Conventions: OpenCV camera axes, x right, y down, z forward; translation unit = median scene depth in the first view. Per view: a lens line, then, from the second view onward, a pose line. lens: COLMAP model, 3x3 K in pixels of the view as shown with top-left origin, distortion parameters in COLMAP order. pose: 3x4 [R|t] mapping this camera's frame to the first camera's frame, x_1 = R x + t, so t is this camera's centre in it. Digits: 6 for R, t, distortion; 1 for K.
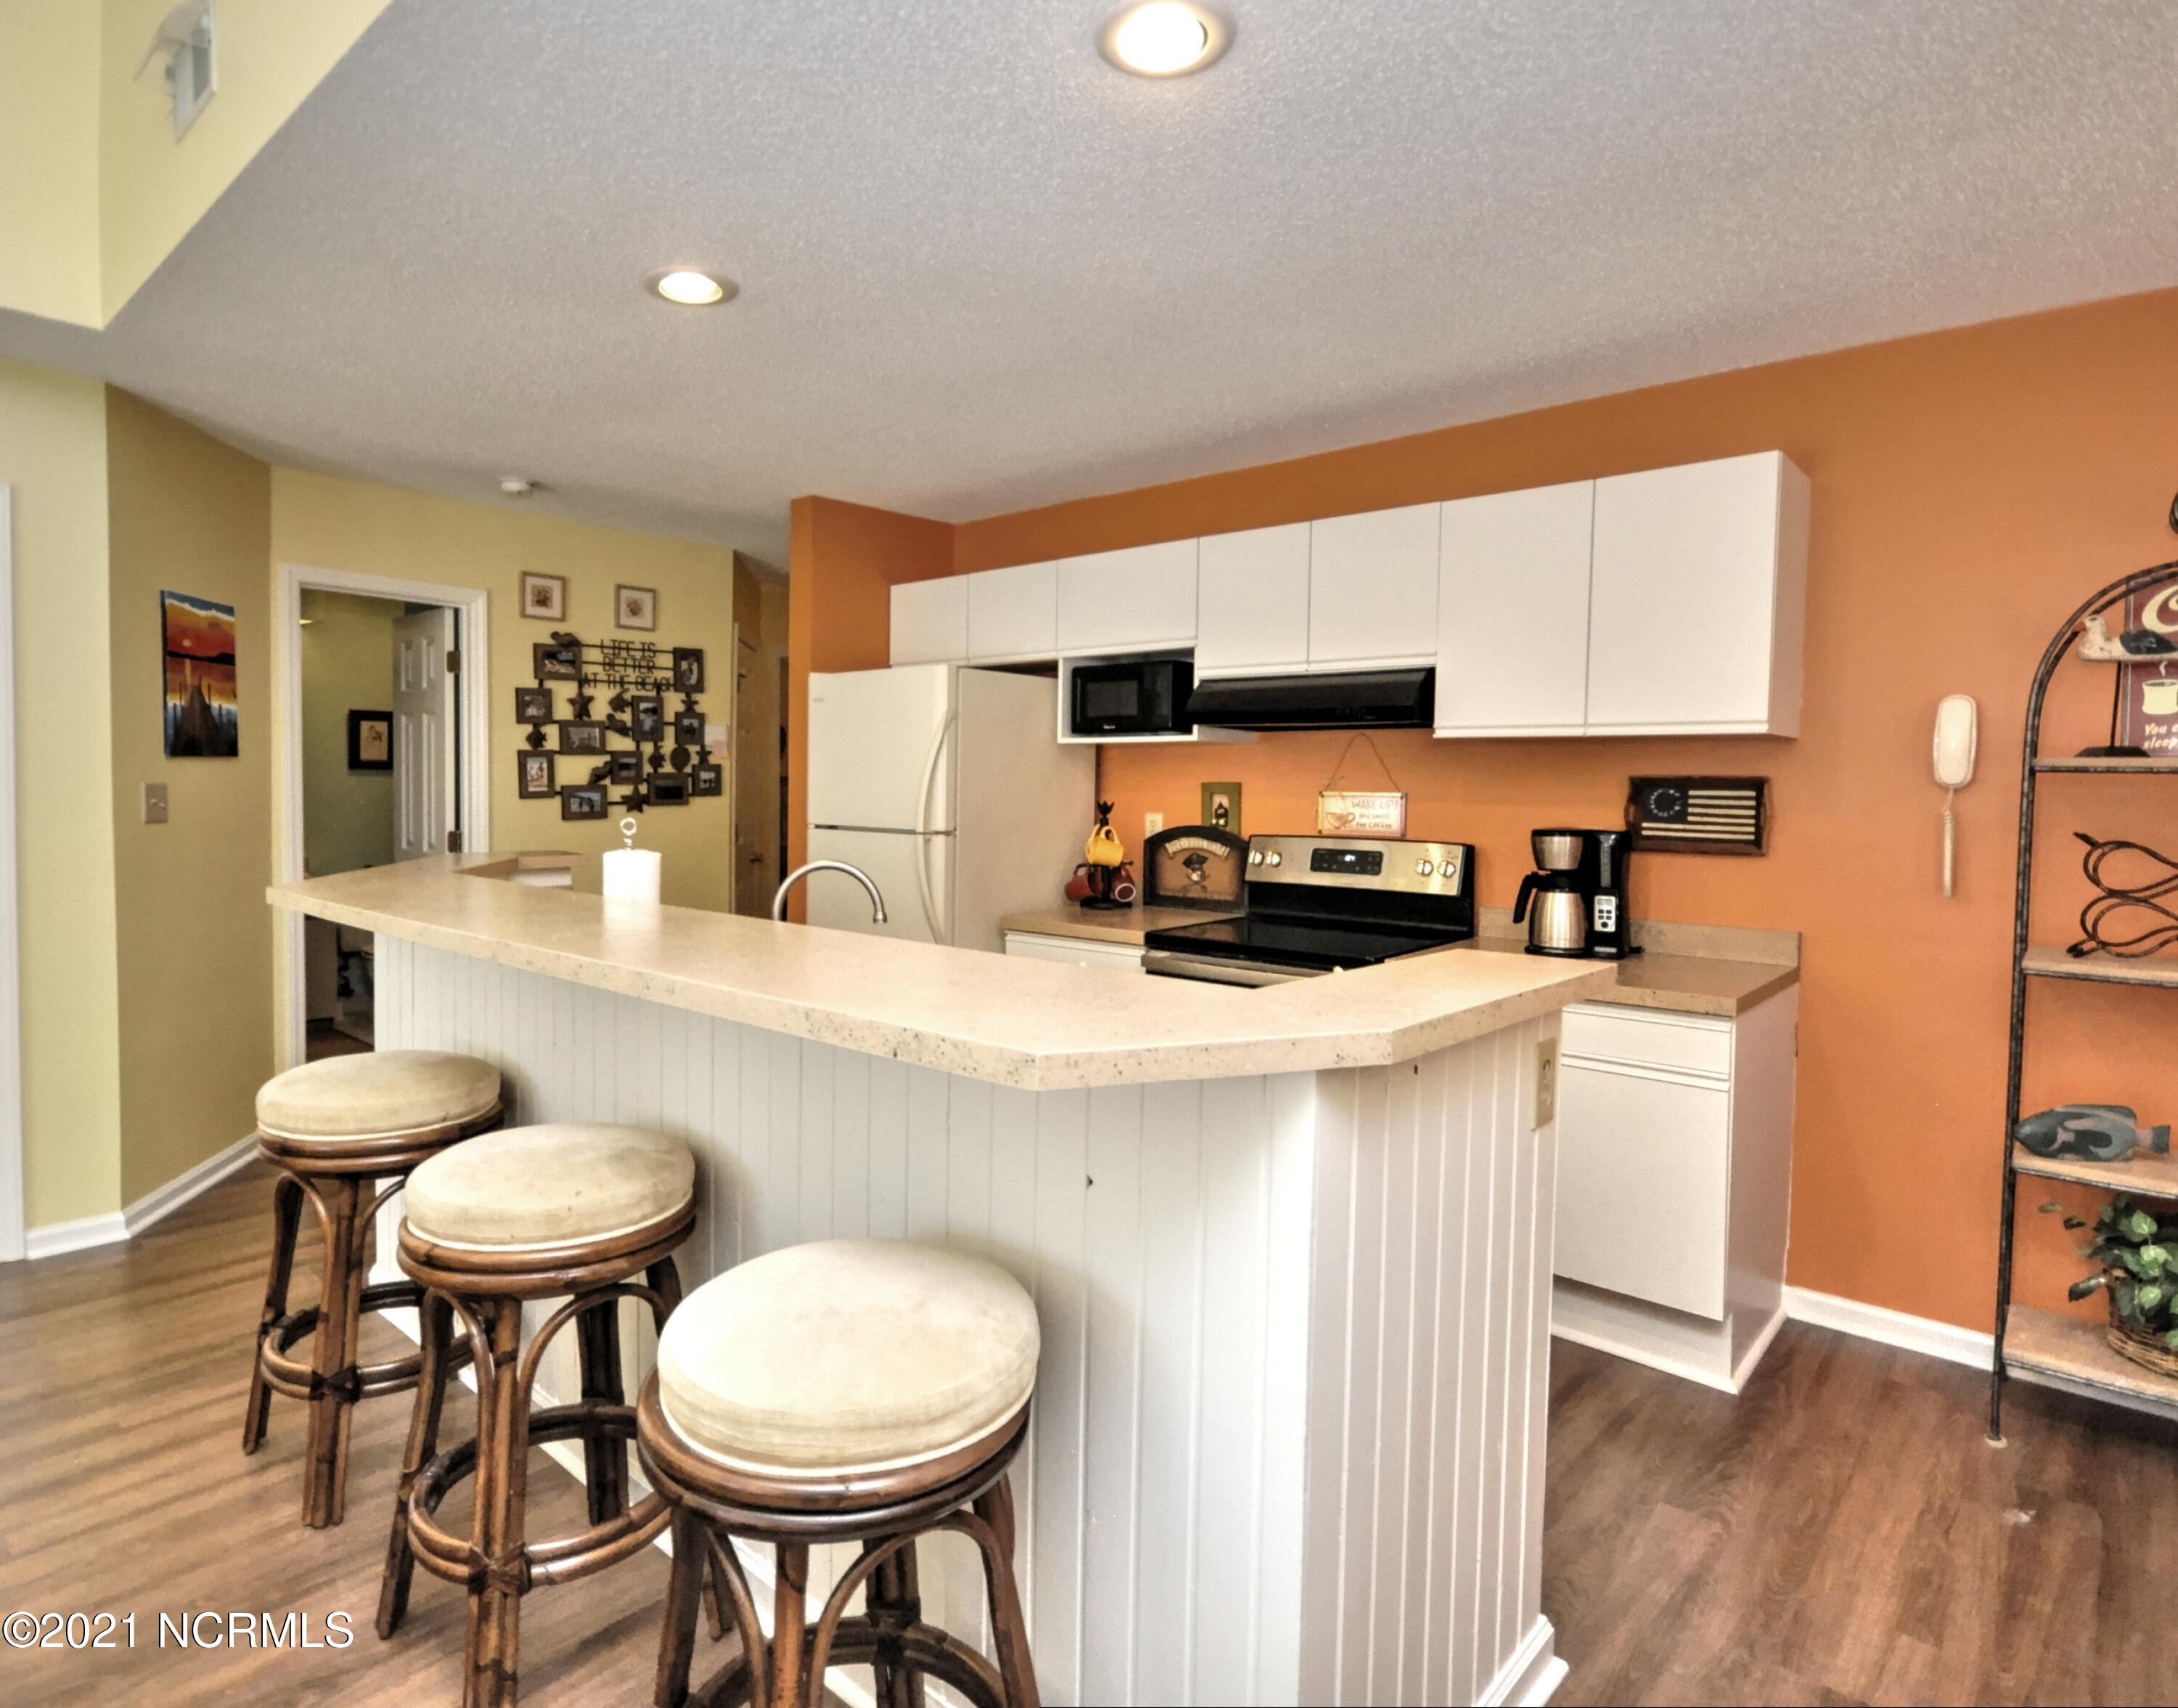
lens RADIAL K [[1182.4, 0, 1014.0], [0, 1182.4, 841.1], [0, 0, 1]] dist [-0.005494, -0.001018]
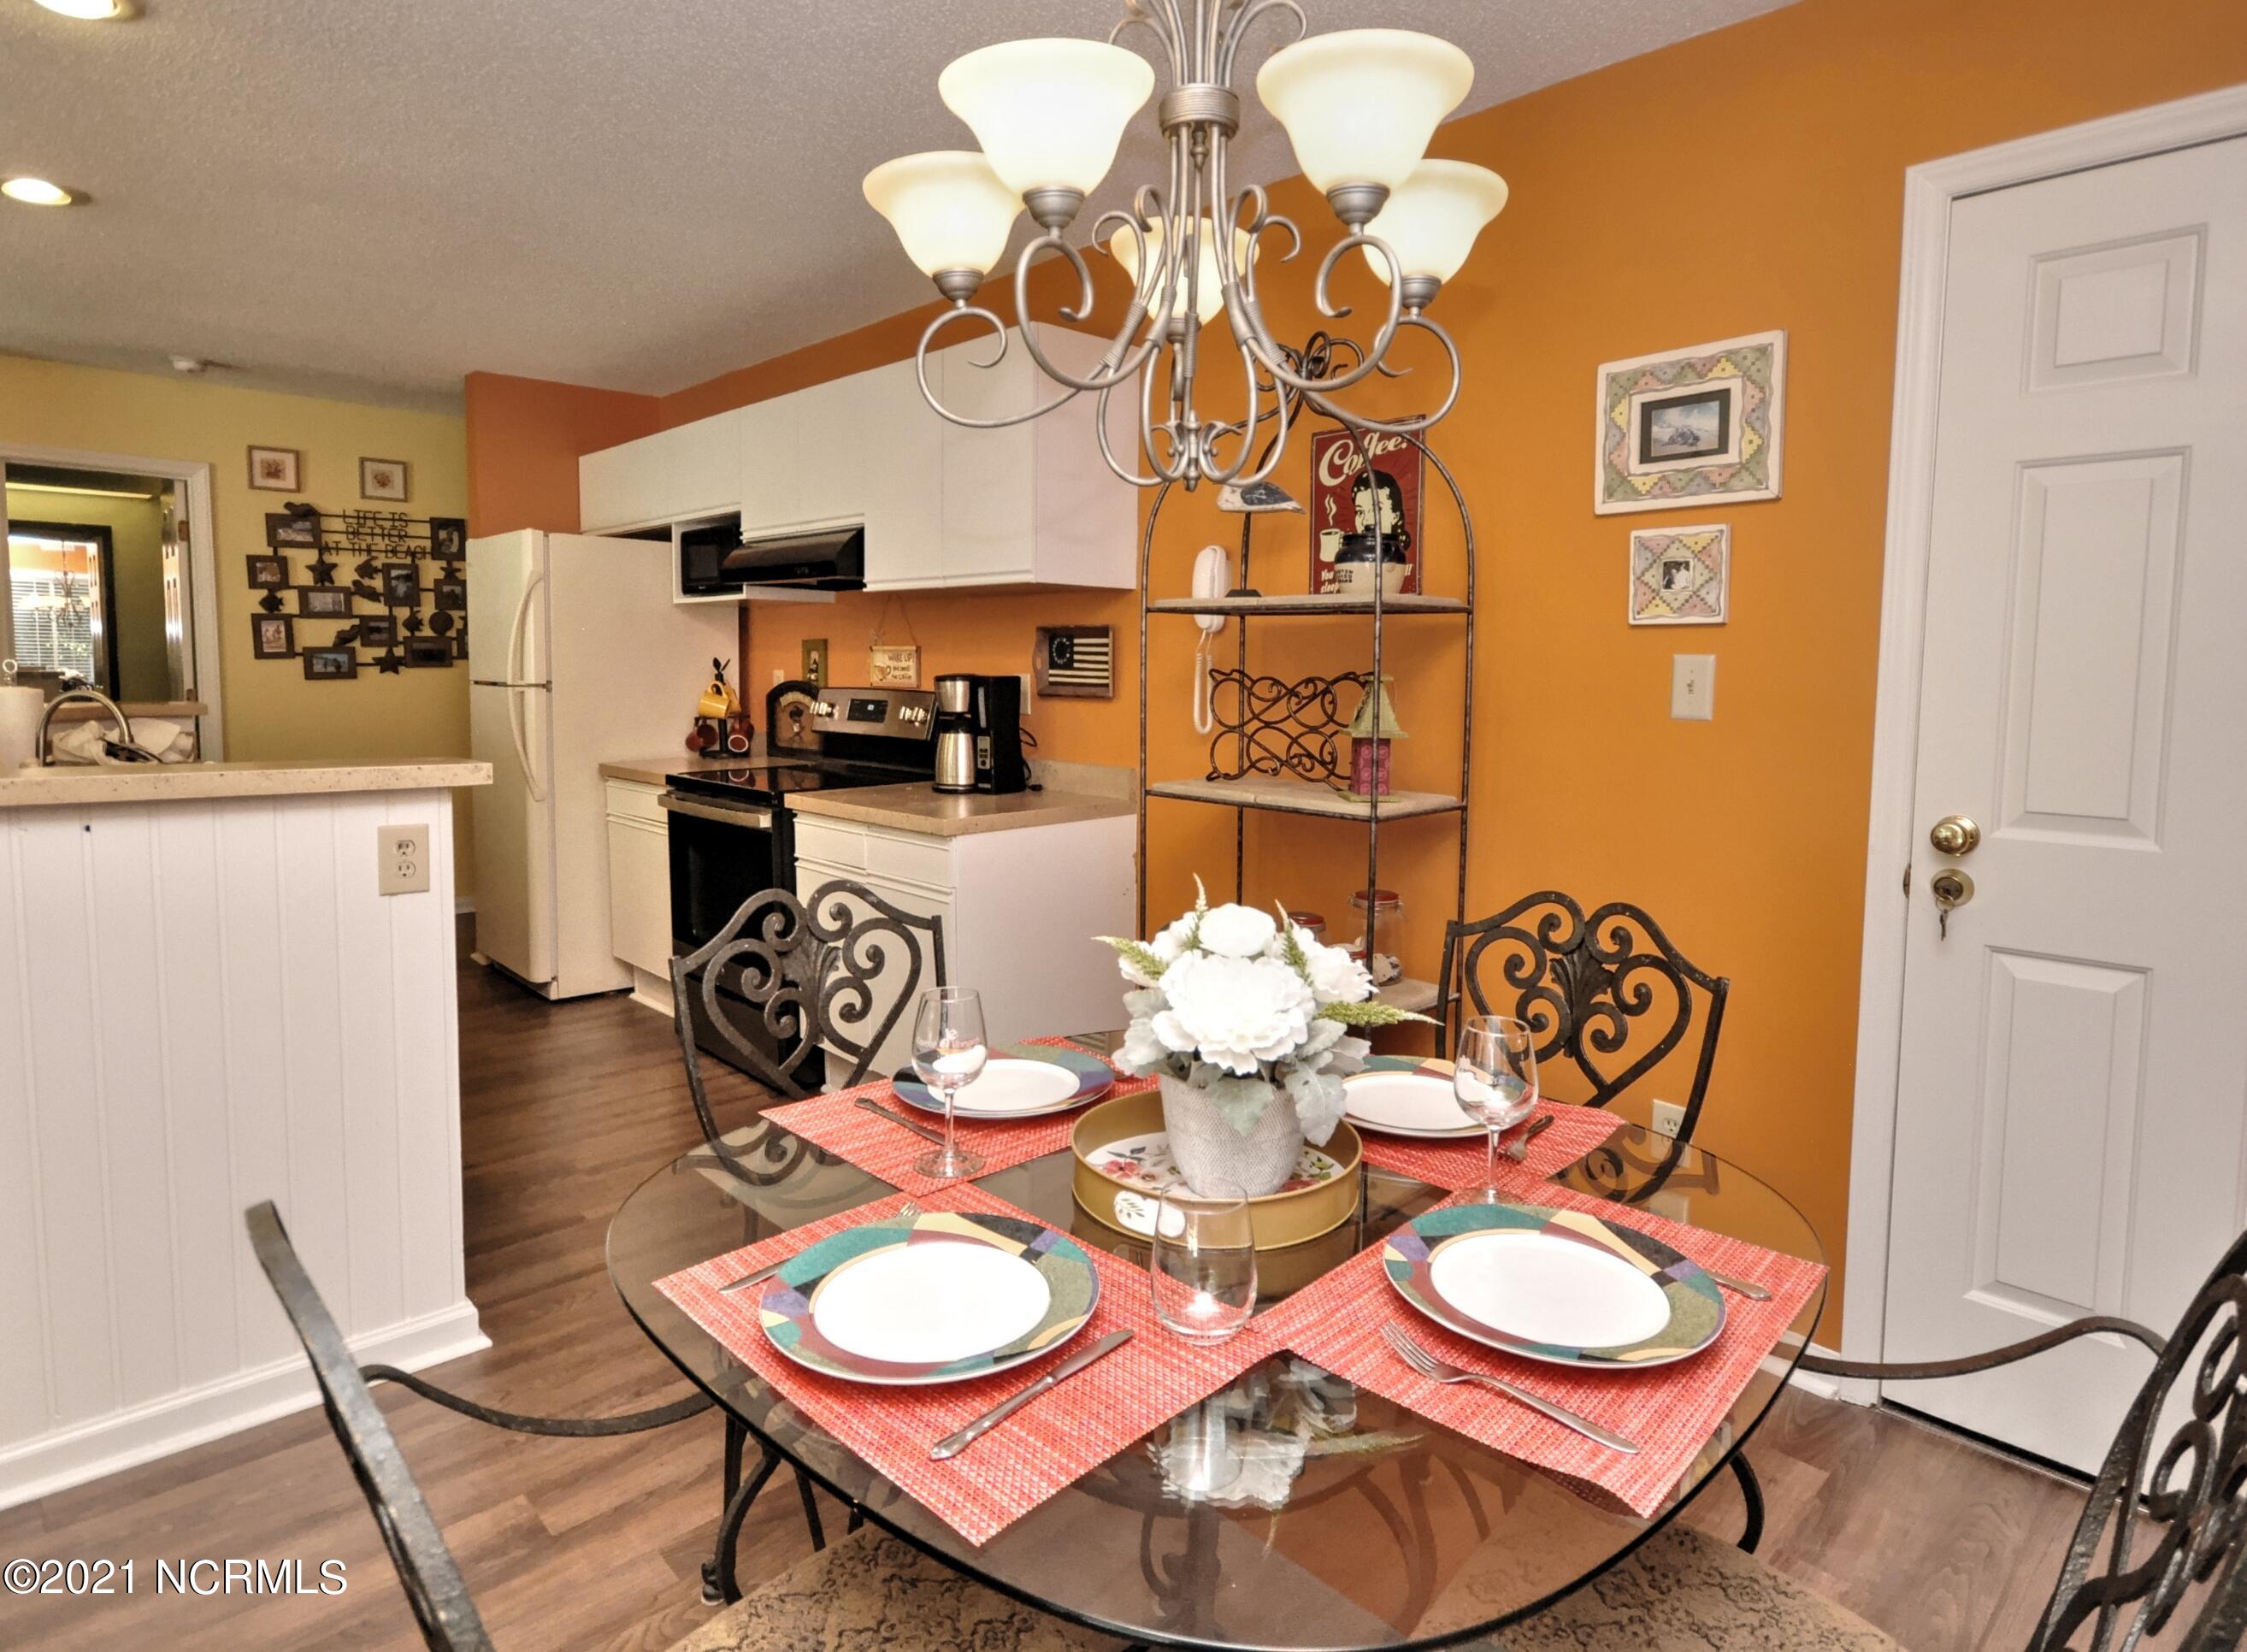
lens RADIAL K [[1234.1, 0, 1135.7], [0, 1234.1, 763.1], [0, 0, 1]] dist [-0.000021, 0.004860]
pose [[0.998648, 0.003196, -0.051883, 0.564866], [-0.001596, 0.999523, 0.030850, 0.029097], [0.051957, -0.030725, 0.998177, -0.105037]]
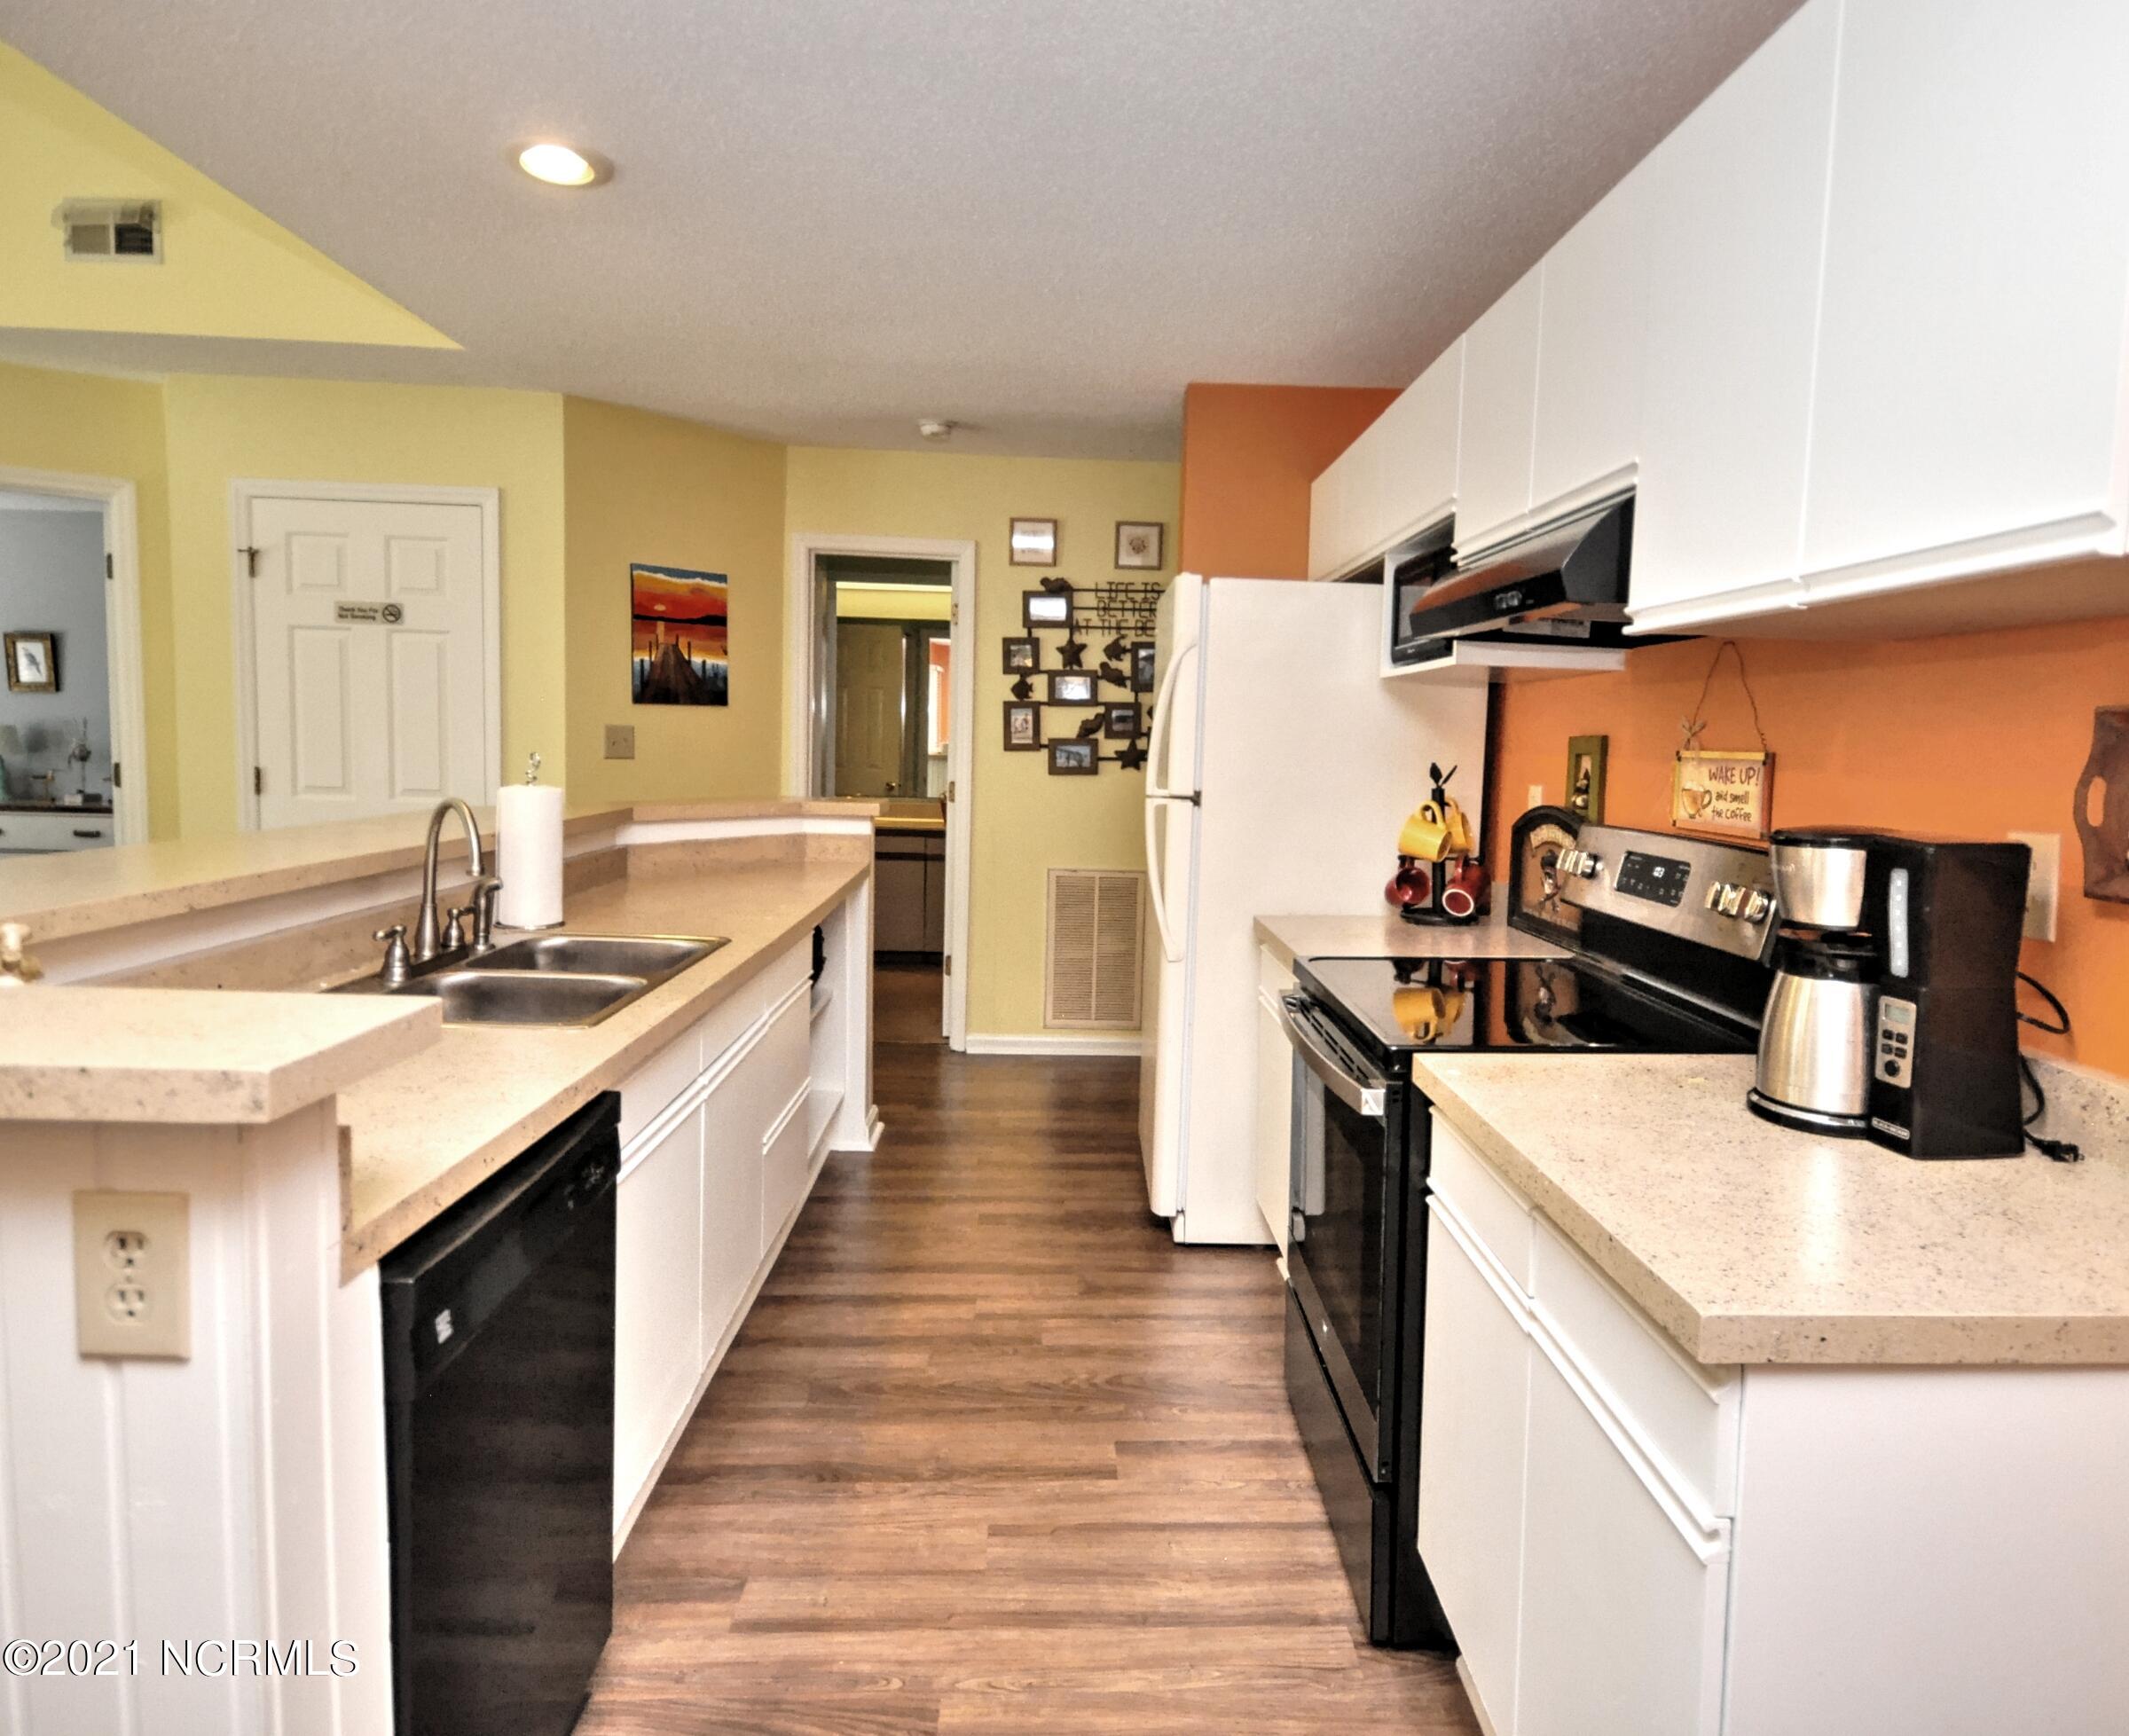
lens RADIAL K [[1256.2, 0, 1119.7], [0, 1256.2, 839.5], [0, 0, 1]] dist [-0.004502, 0.004476]
pose [[0.721055, 0.064816, -0.689840, 0.486486], [-0.053781, 0.997847, 0.037541, -0.008542], [0.690788, 0.010031, 0.722988, 0.400085]]
